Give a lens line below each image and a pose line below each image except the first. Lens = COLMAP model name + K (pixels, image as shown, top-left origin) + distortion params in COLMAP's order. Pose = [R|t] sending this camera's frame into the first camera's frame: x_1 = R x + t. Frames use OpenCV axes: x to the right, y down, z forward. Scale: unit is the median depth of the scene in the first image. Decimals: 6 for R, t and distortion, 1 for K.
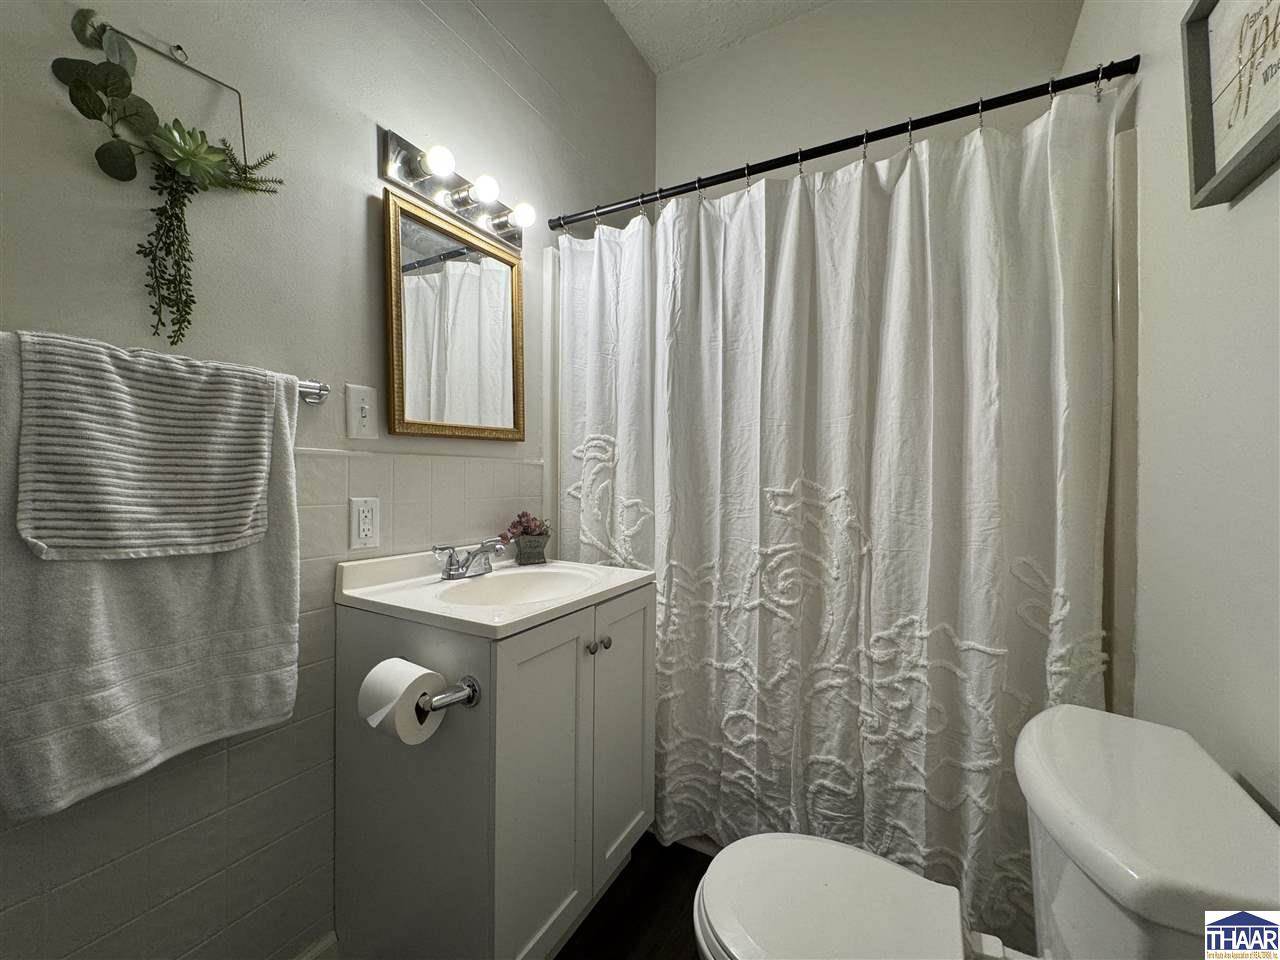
lens RADIAL K [[511.1, 0, 639.6], [0, 511.1, 478.6], [0, 0, 1]] dist [-0.002125, -0.000093]
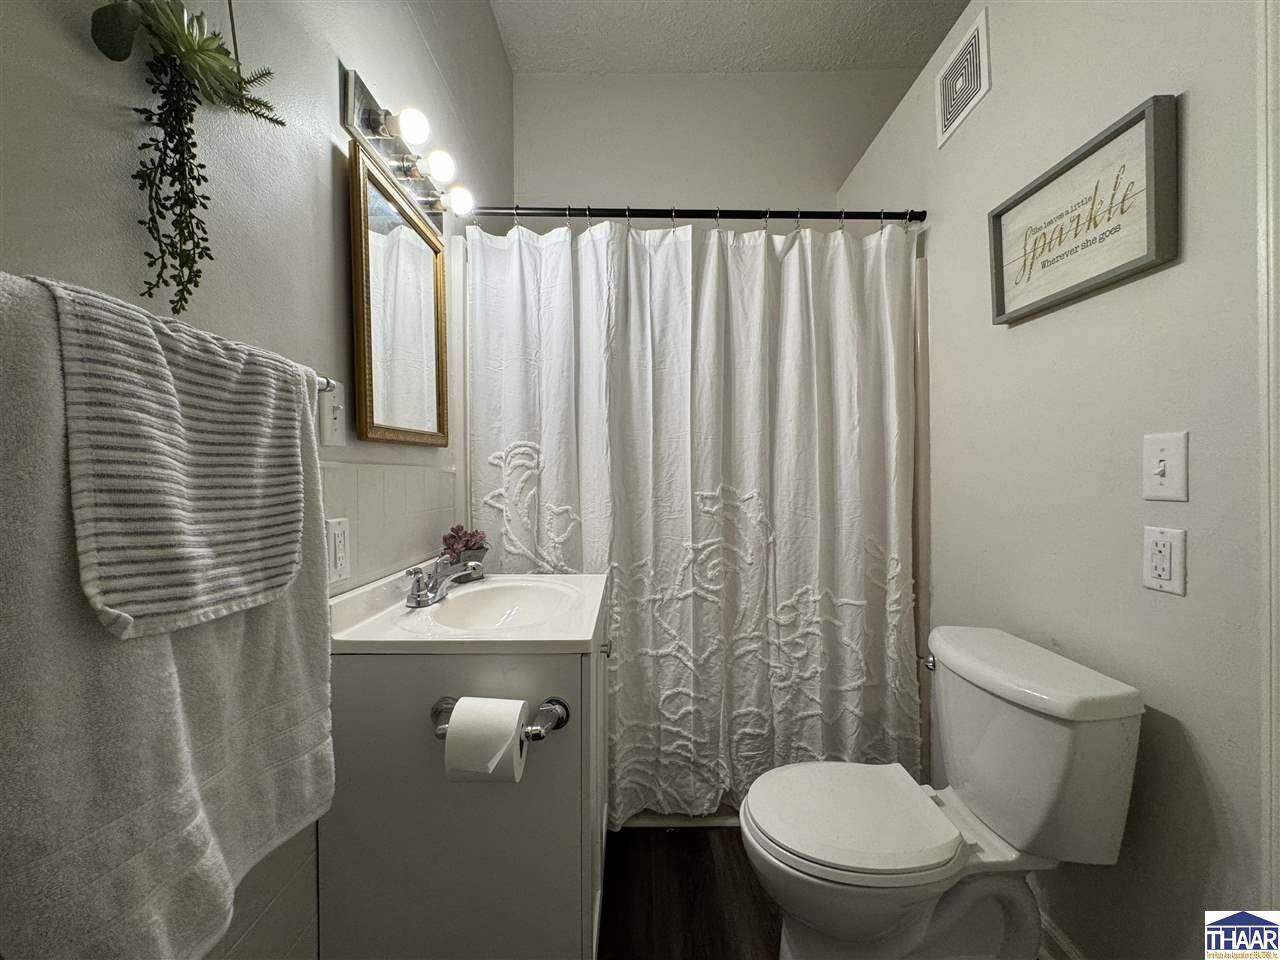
lens RADIAL K [[511.1, 0, 639.6], [0, 511.1, 478.6], [0, 0, 1]] dist [-0.002125, -0.000093]
pose [[0.870180, -0.014263, 0.492527, -0.471783], [0.013913, 0.999894, 0.004373, -0.020691], [-0.492537, 0.003047, 0.870286, 0.055201]]
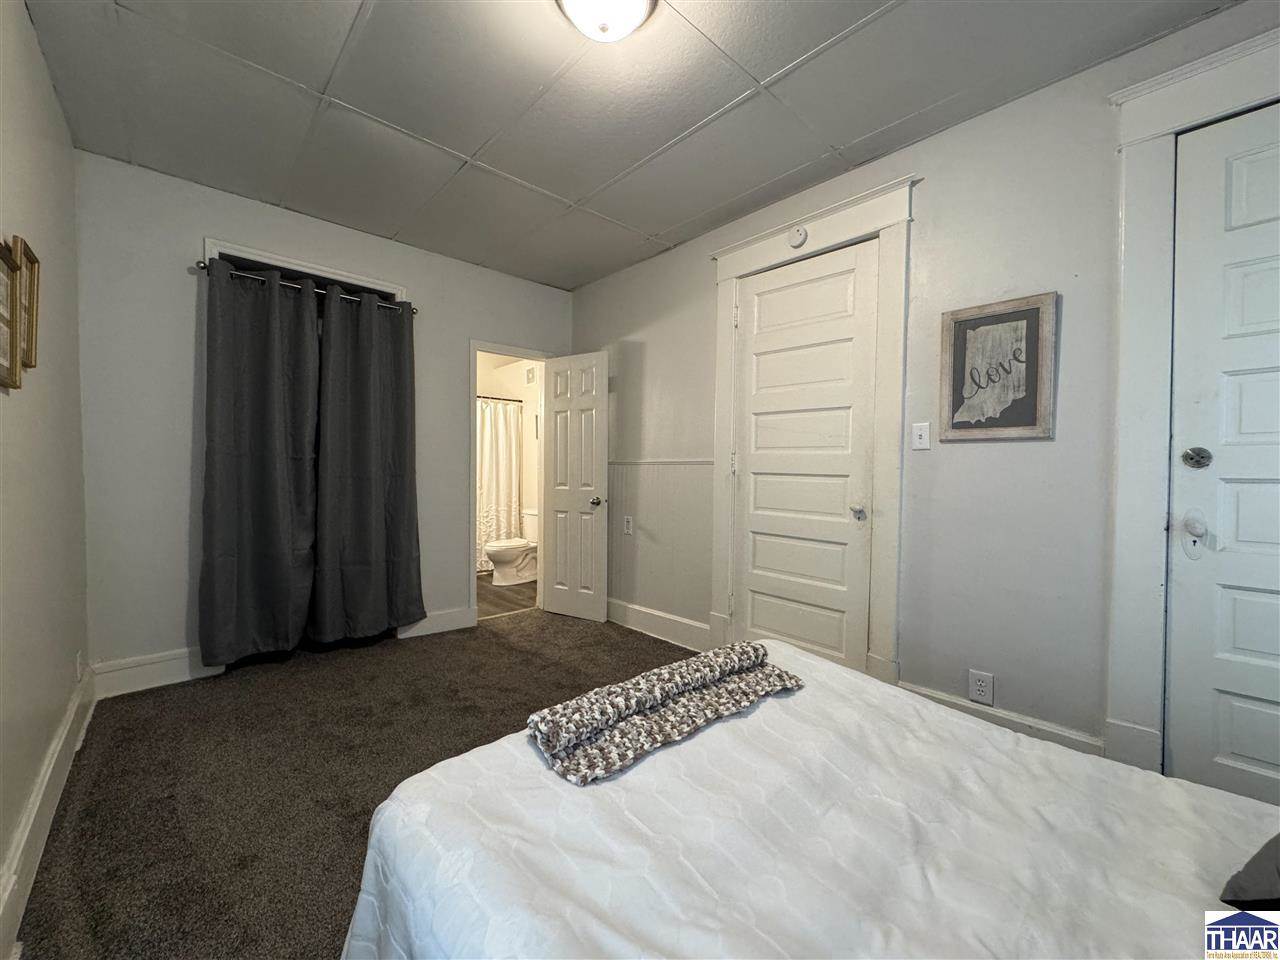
lens RADIAL K [[511.1, 0, 639.6], [0, 511.1, 478.6], [0, 0, 1]] dist [-0.002125, -0.000093]
pose [[0.319654, -0.021124, 0.947299, -3.290520], [-0.004815, 0.999702, 0.023917, -0.085330], [-0.947522, -0.012207, 0.319457, -1.688804]]
